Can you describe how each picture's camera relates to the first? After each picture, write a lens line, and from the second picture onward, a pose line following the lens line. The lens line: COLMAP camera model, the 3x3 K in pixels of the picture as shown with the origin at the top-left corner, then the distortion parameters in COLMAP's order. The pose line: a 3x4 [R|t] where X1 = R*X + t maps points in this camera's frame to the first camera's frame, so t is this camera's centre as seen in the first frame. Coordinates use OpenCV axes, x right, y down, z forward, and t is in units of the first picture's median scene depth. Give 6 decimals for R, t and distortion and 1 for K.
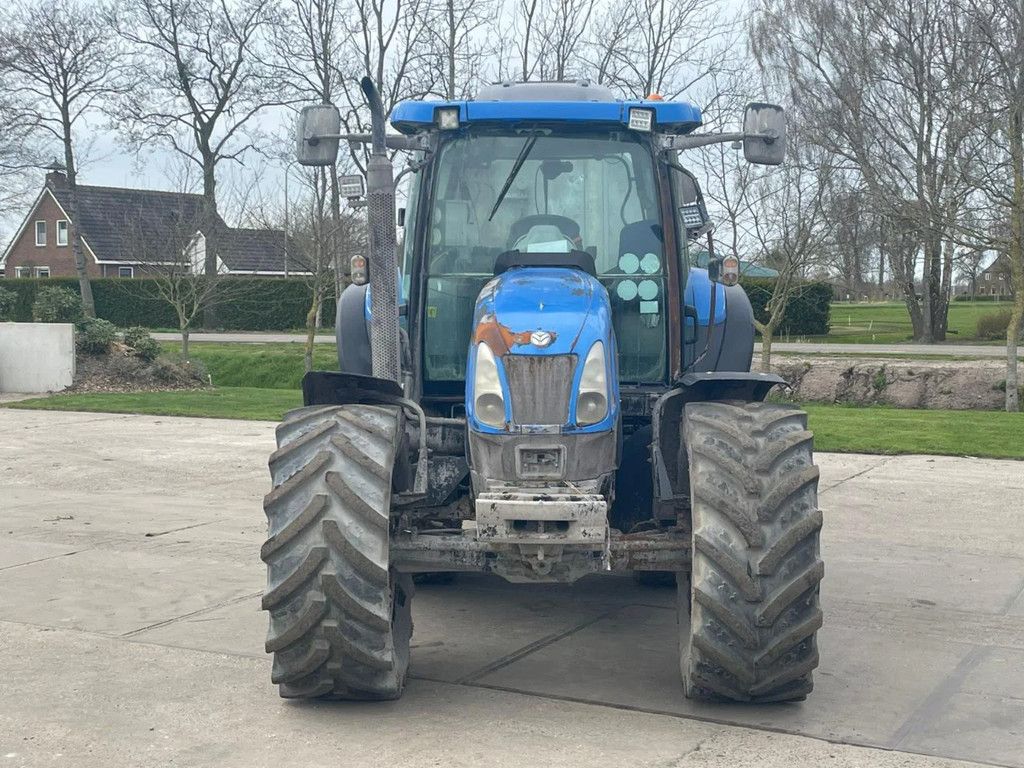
lens RADIAL K [[1503.8, 0, 510.5], [0, 1503.8, 361.3], [0, 0, 1]] dist [0.142339, -0.063001]
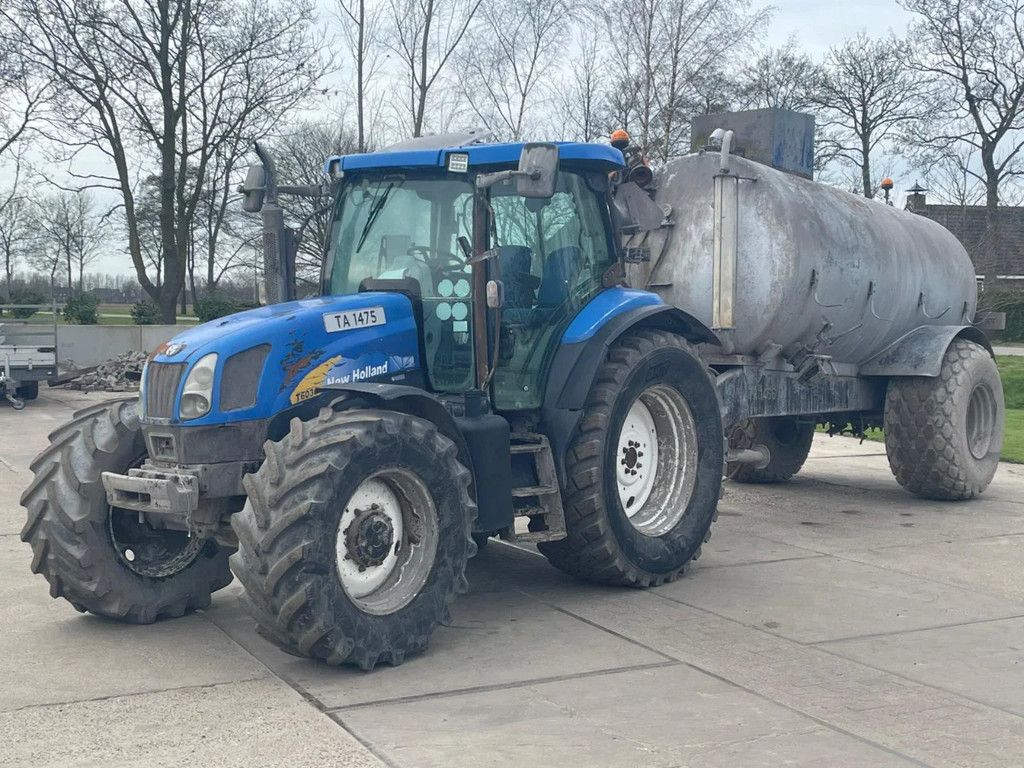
lens RADIAL K [[1421.0, 0, 517.9], [0, 1421.0, 370.1], [0, 0, 1]] dist [0.130504, -0.077590]
pose [[0.816675, 0.030317, -0.576301, 0.750339], [-0.030230, 0.999496, 0.009741, -0.014748], [0.576306, 0.009467, 0.817179, 0.145664]]
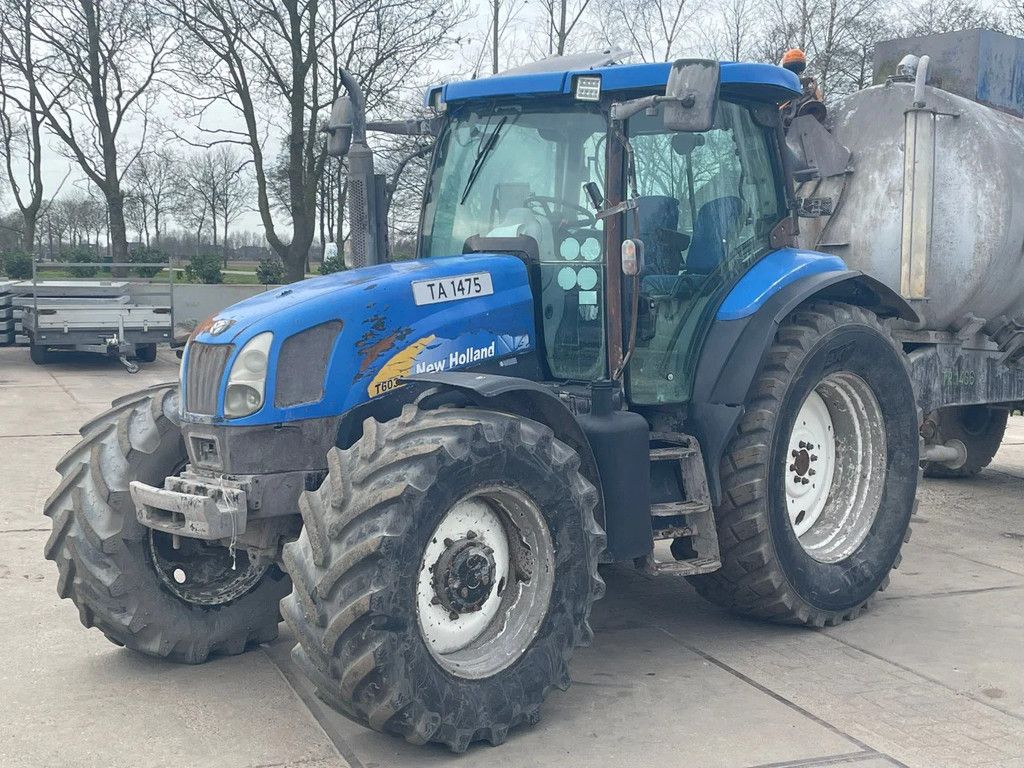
lens RADIAL K [[1421.0, 0, 517.9], [0, 1421.0, 370.1], [0, 0, 1]] dist [0.130504, -0.077590]
pose [[0.756750, 0.056885, -0.651225, 0.616898], [-0.039250, 0.998363, 0.041599, -0.026595], [0.652526, -0.005920, 0.757744, 0.329348]]
